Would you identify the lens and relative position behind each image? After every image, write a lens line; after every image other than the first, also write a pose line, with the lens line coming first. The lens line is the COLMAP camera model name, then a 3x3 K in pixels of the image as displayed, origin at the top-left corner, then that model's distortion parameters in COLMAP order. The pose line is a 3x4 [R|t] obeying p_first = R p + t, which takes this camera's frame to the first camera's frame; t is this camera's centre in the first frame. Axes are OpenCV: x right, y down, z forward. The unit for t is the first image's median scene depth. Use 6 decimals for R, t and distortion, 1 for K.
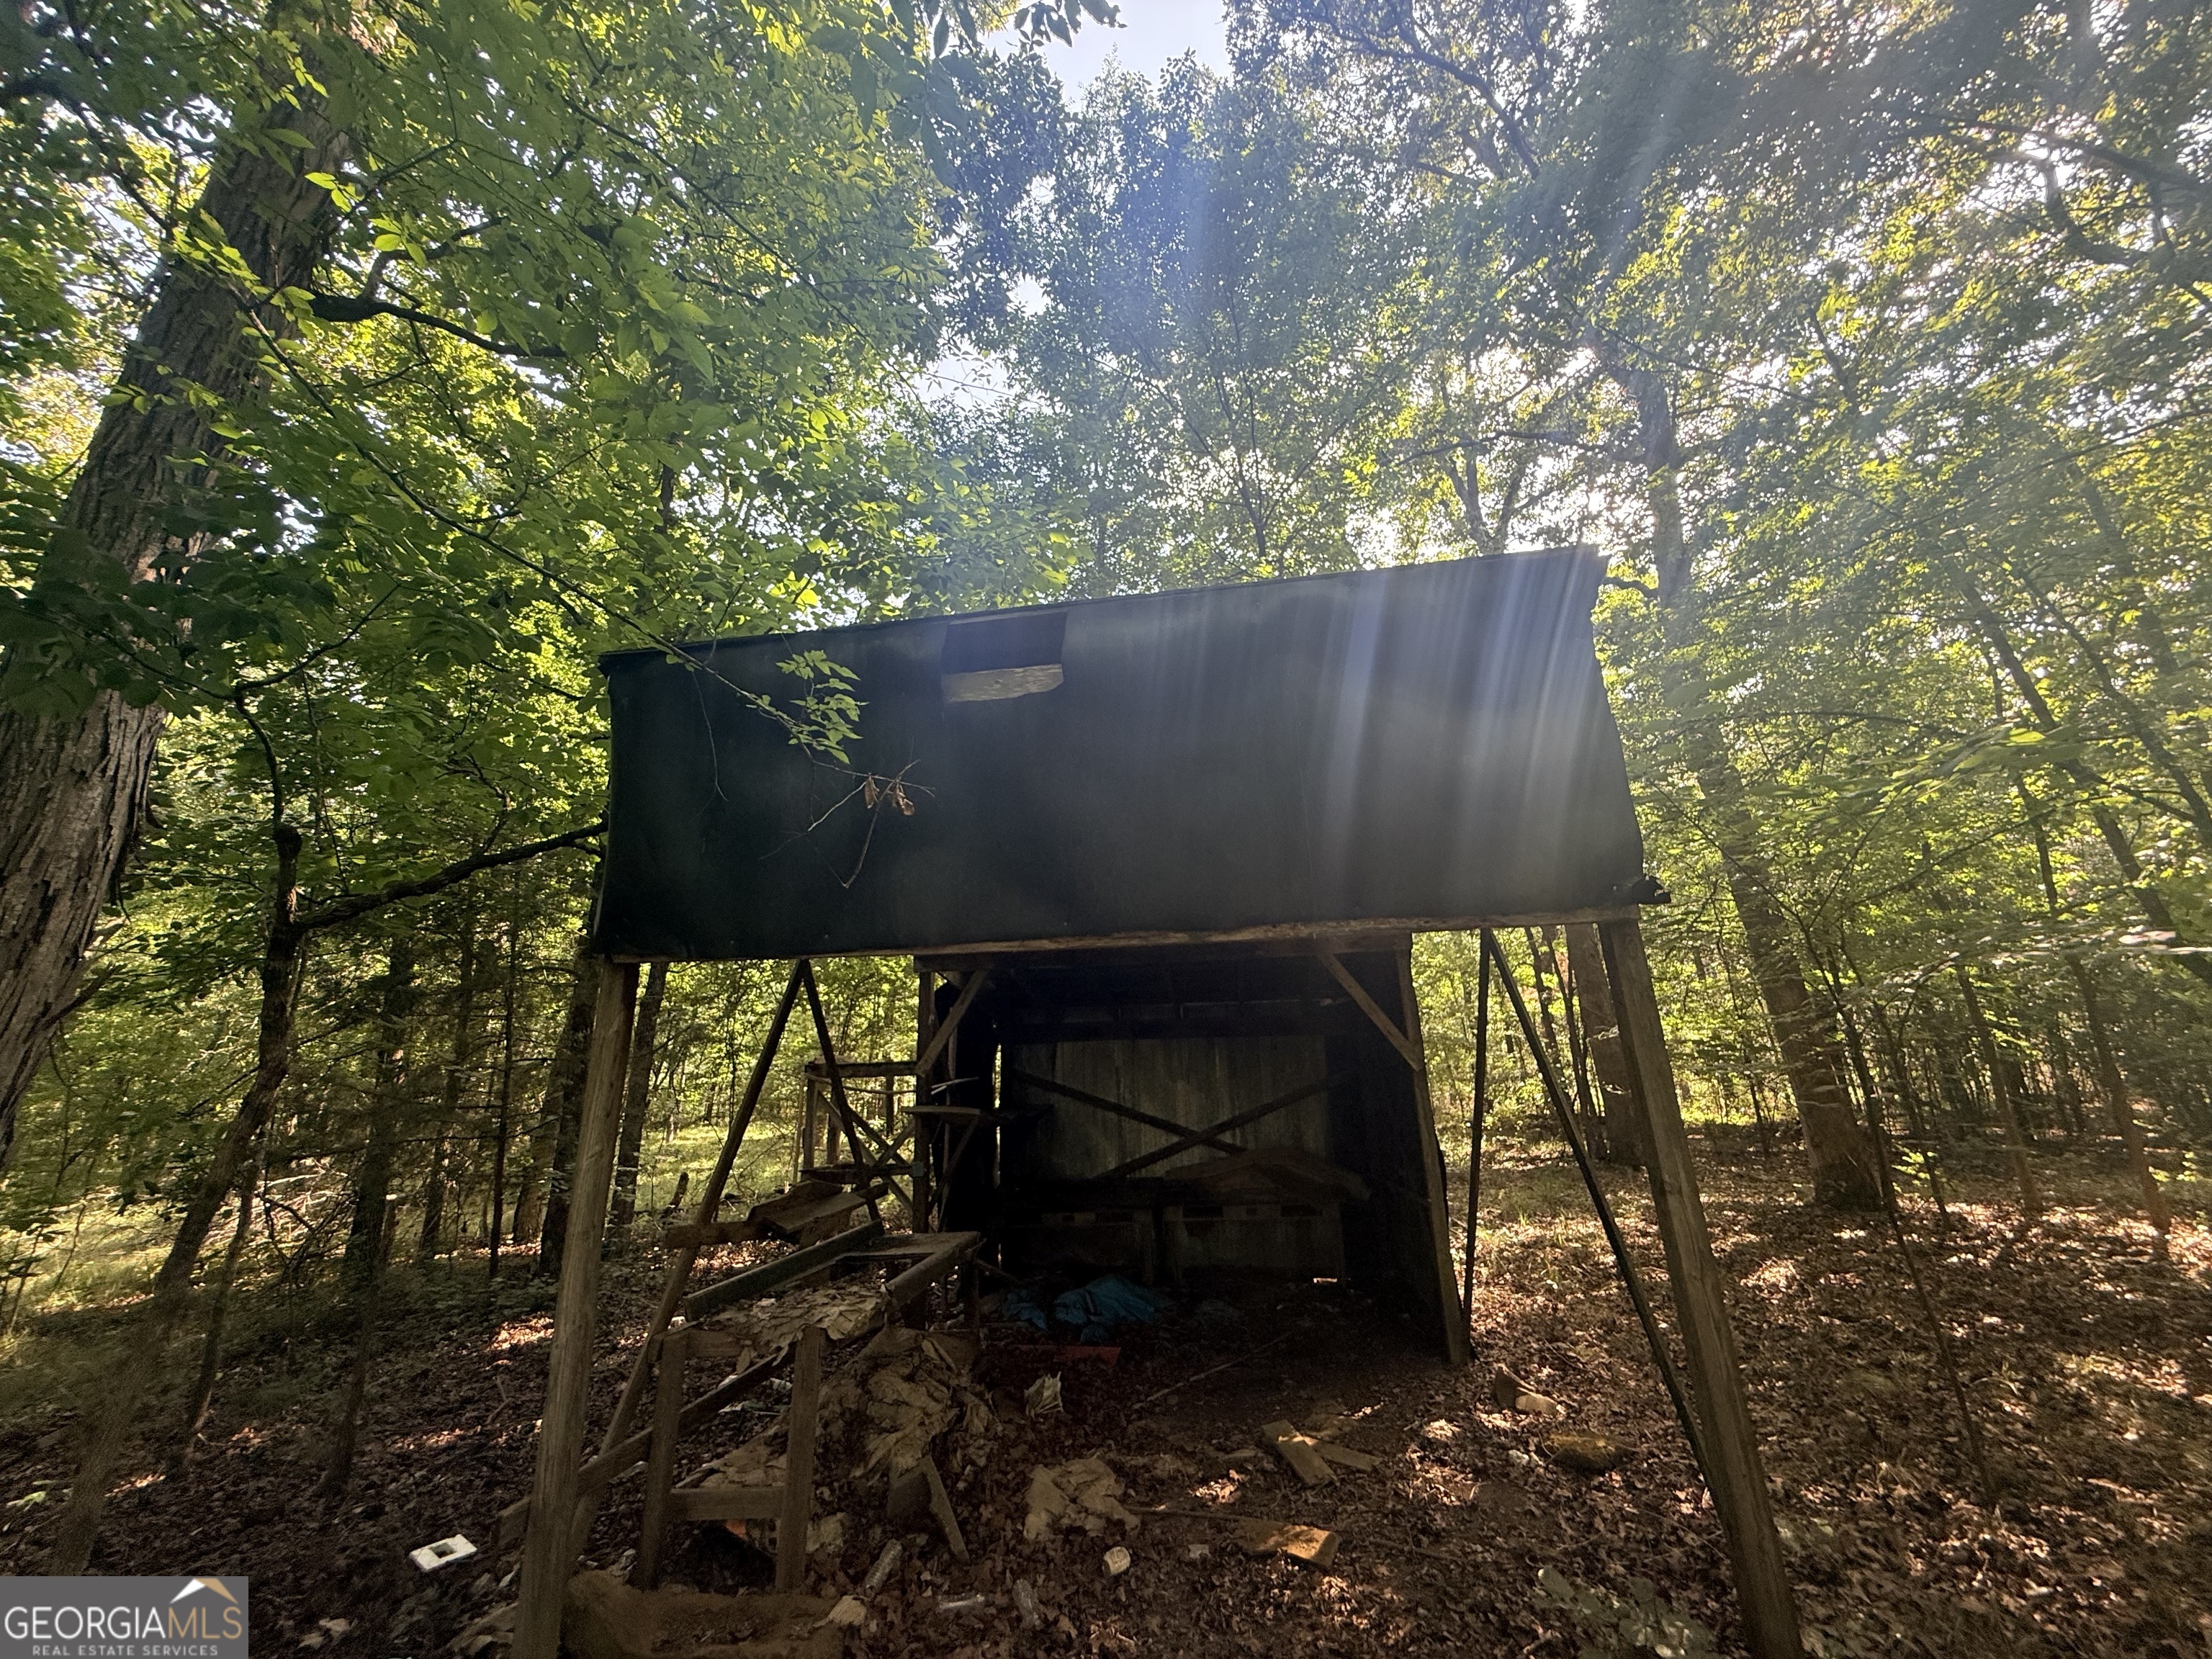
lens RADIAL K [[877.9, 0, 1101.3], [0, 877.9, 828.6], [0, 0, 1]] dist [-0.002411, -0.000339]
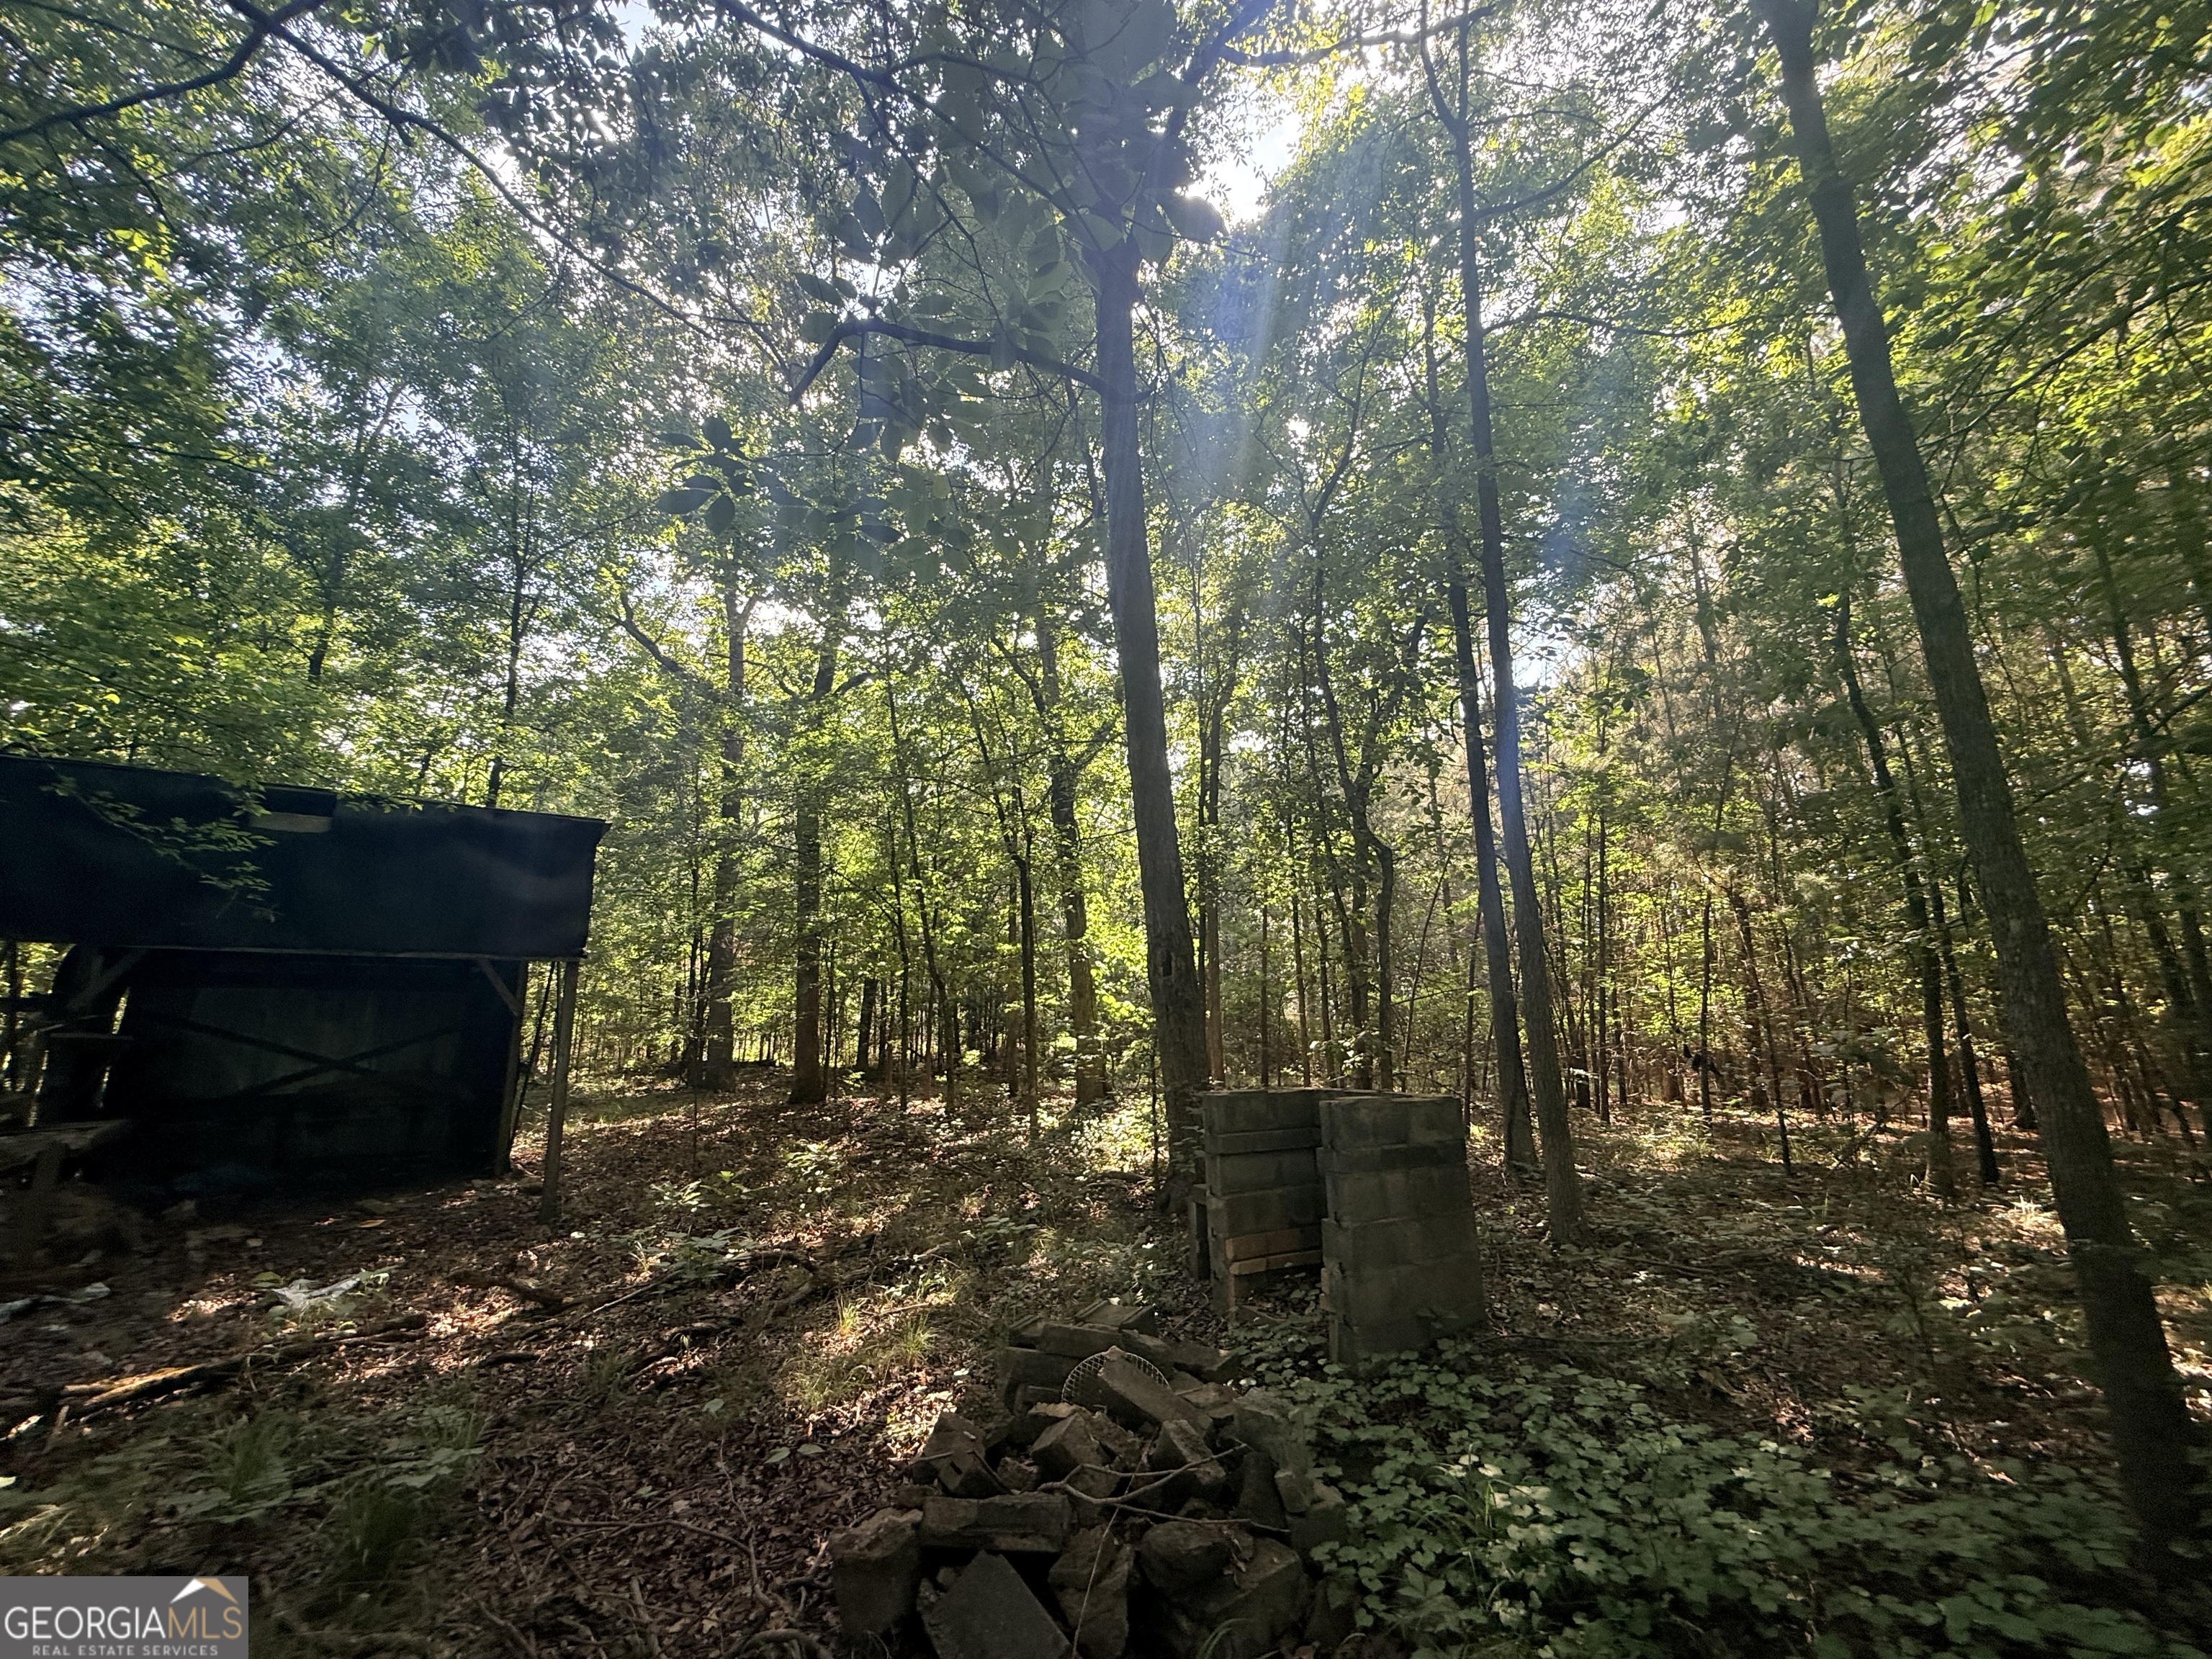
lens RADIAL K [[877.9, 0, 1101.3], [0, 877.9, 828.6], [0, 0, 1]] dist [-0.002411, -0.000339]
pose [[0.680313, 0.179153, 0.710688, -0.121836], [-0.211904, 0.976332, -0.043270, -0.207988], [-0.701620, -0.121161, 0.702175, -0.791894]]
